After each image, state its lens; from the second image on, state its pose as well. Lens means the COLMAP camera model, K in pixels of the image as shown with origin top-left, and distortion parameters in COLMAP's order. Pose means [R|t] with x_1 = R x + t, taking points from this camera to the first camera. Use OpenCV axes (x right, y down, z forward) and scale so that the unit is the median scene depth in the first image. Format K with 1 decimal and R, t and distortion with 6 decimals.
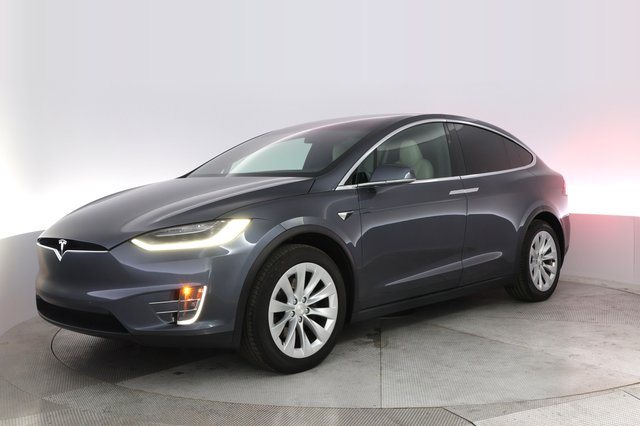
lens RADIAL K [[564.4, 0, 320.0], [0, 564.4, 213.0], [0, 0, 1]] dist [-0.001884, -0.005225]
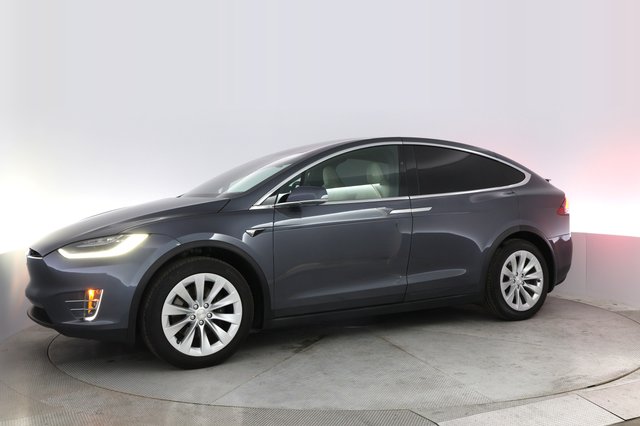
lens RADIAL K [[526.3, 0, 320.0], [0, 526.3, 213.0], [0, 0, 1]] dist [0.012142, 0.004285]
pose [[0.974694, 0.011087, -0.223268, 0.428836], [-0.016459, 0.999618, -0.022213, -0.013593], [0.222936, 0.025326, 0.974504, 0.005694]]
